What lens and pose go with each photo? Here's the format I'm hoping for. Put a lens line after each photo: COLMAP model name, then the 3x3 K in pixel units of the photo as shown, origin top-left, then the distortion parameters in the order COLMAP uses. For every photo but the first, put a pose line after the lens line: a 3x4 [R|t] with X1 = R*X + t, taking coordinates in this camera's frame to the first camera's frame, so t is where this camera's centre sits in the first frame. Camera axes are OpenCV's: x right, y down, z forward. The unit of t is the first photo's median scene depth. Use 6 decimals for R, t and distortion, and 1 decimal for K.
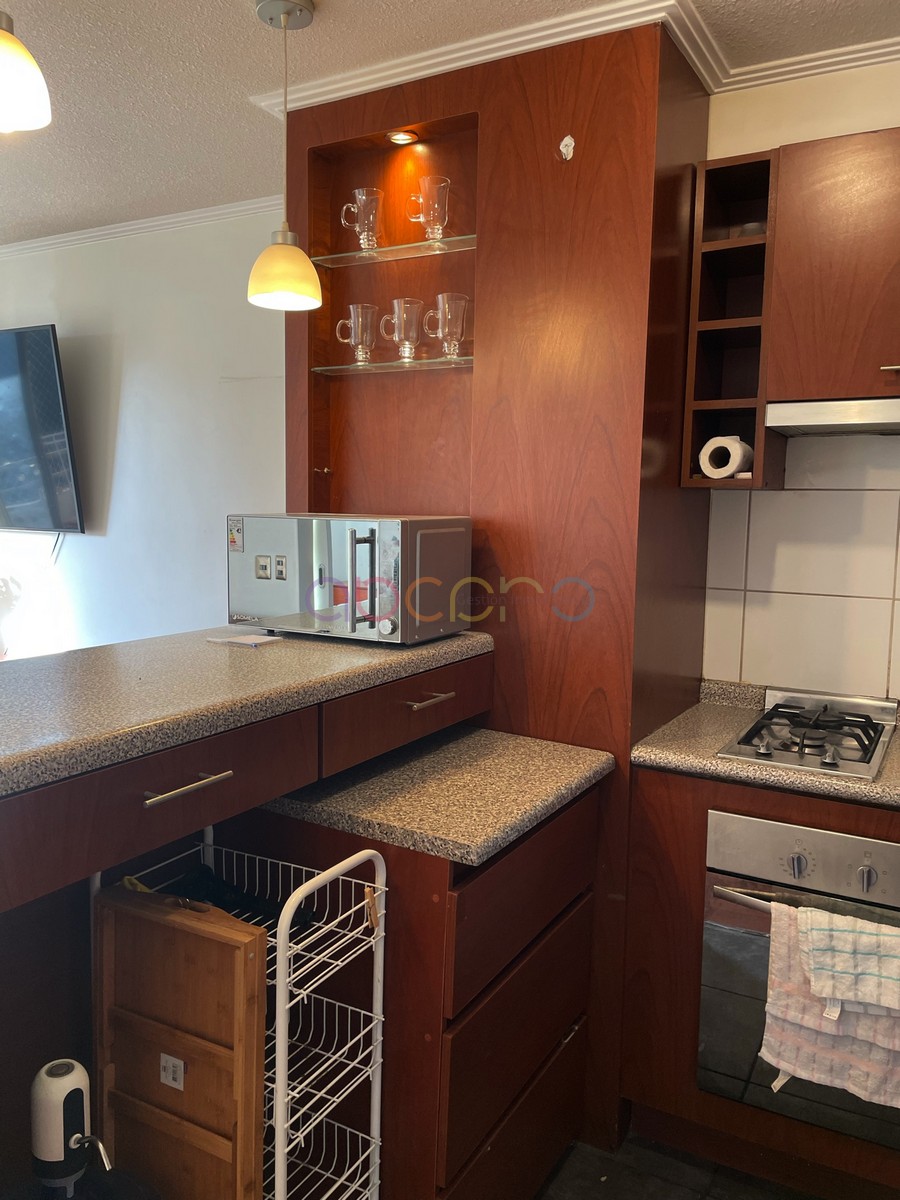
lens RADIAL K [[911.8, 0, 449.2], [0, 911.8, 593.7], [0, 0, 1]] dist [0.085506, -0.121155]
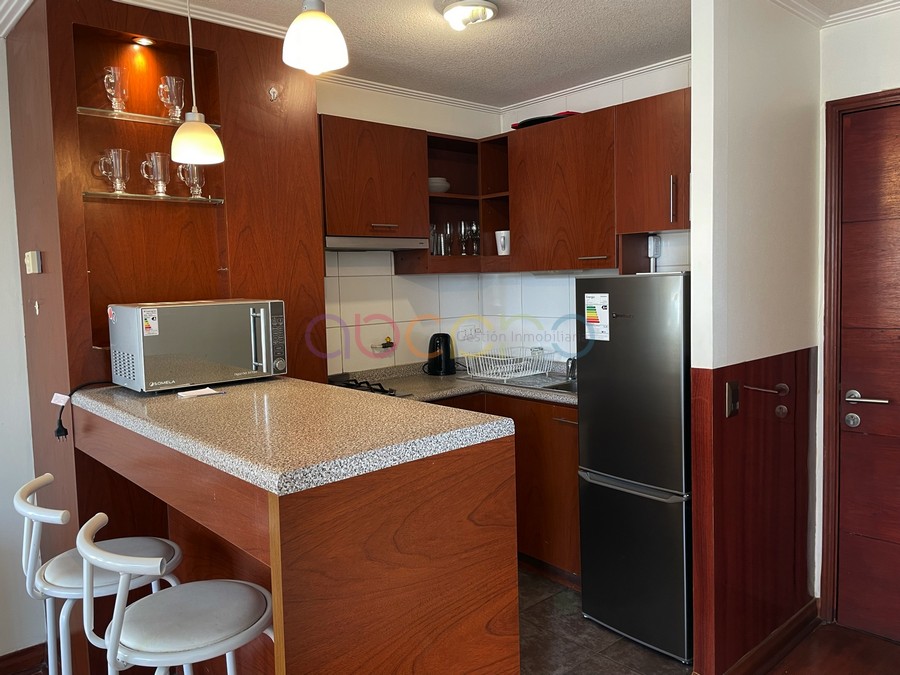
lens RADIAL K [[683.9, 0, 438.1], [0, 683.9, 329.0], [0, 0, 1]] dist [0.085506, -0.121155]
pose [[0.319394, -0.097541, 0.942588, -1.072361], [0.126867, 0.990135, 0.059473, -0.062273], [-0.939091, 0.100588, 0.328618, 0.289357]]
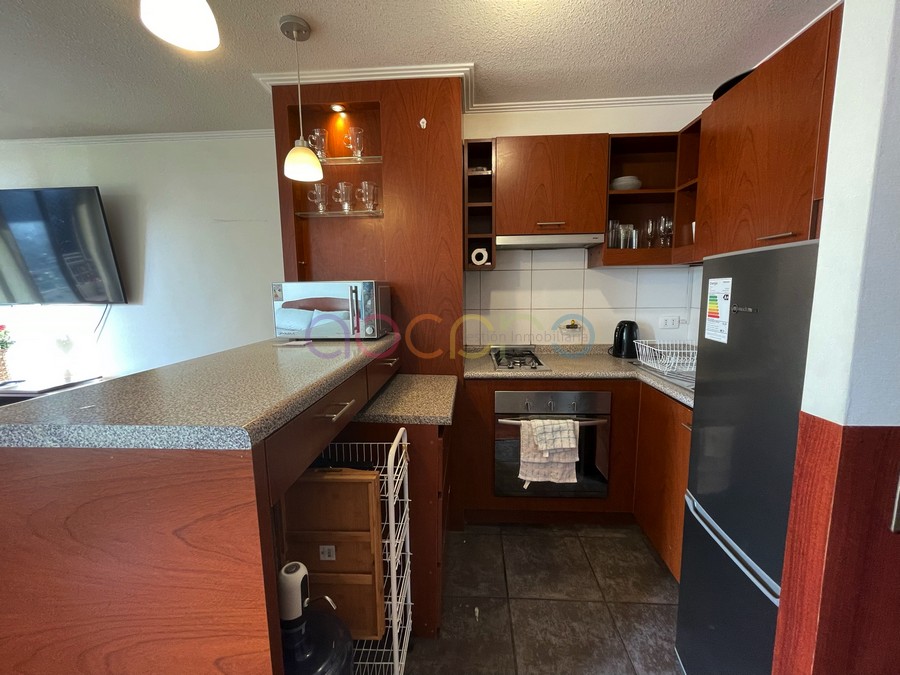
lens RADIAL K [[364.1, 0, 449.0], [0, 364.1, 336.2], [0, 0, 1]] dist [-0.005084, 0.000155]
pose [[0.895253, -0.084888, 0.437396, -0.260698], [0.072315, 0.996350, 0.045354, 0.022337], [-0.439650, -0.008973, 0.898124, 0.128354]]
